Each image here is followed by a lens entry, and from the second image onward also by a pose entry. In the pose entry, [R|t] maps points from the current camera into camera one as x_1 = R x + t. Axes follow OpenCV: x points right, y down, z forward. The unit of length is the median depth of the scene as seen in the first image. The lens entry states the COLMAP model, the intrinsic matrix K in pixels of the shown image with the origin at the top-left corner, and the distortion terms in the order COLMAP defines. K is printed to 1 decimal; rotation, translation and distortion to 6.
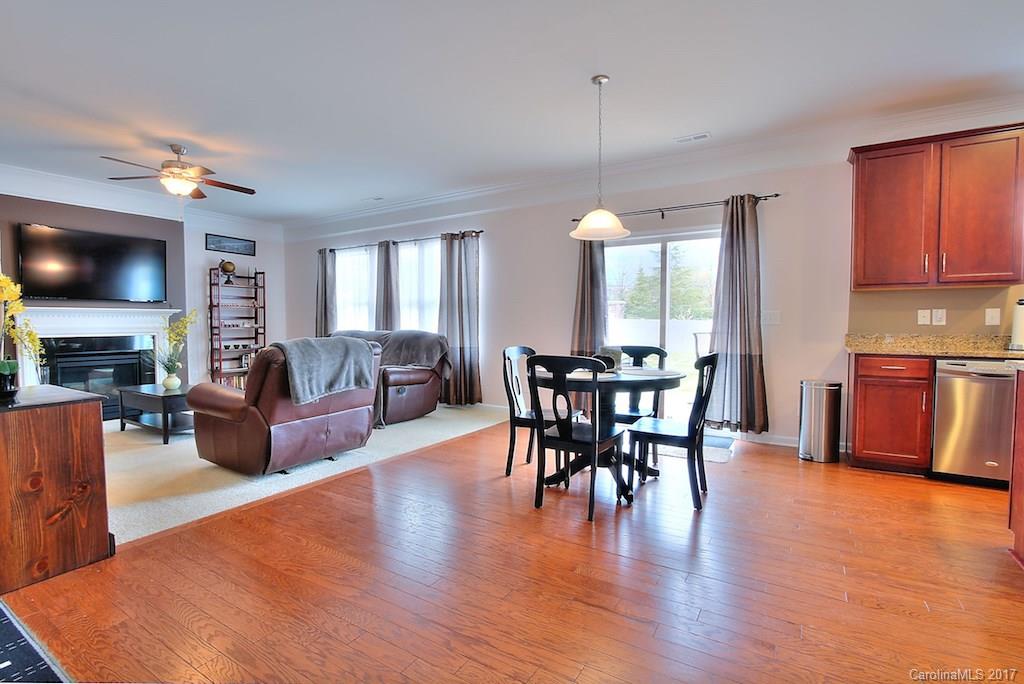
lens RADIAL K [[480.1, 0, 510.9], [0, 480.1, 333.2], [0, 0, 1]] dist [-0.004367, -0.000248]
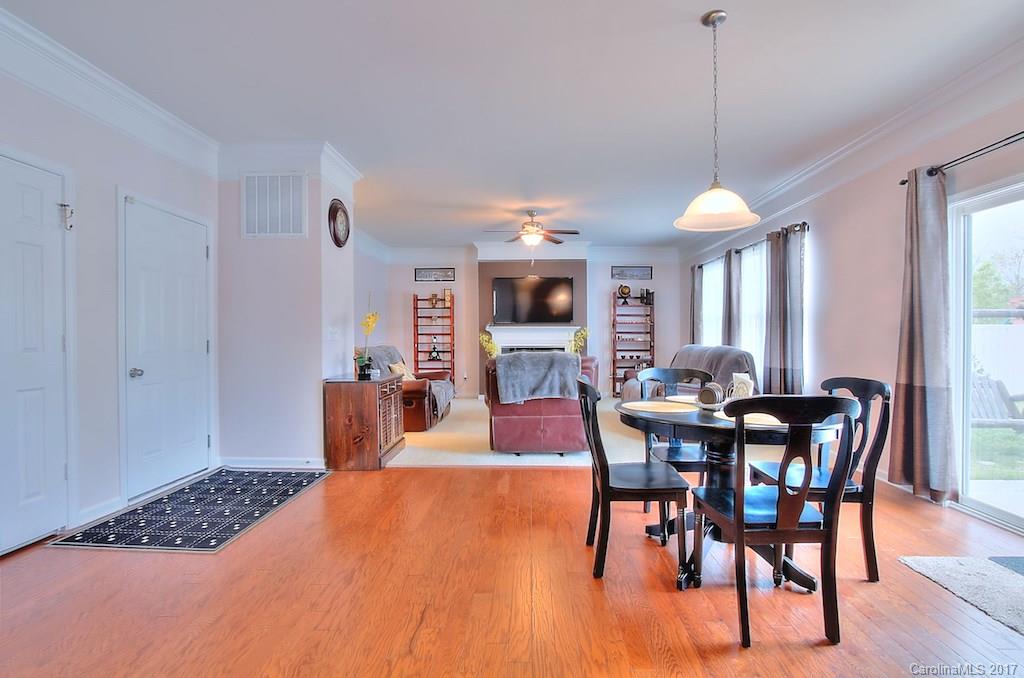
lens RADIAL K [[469.2, 0, 514.7], [0, 469.2, 344.2], [0, 0, 1]] dist [0.001248, 0.000064]
pose [[0.522418, 0.018150, -0.852496, 0.432141], [-0.019169, 0.999771, 0.009539, -0.014726], [0.852474, 0.011358, 0.522646, 0.237256]]
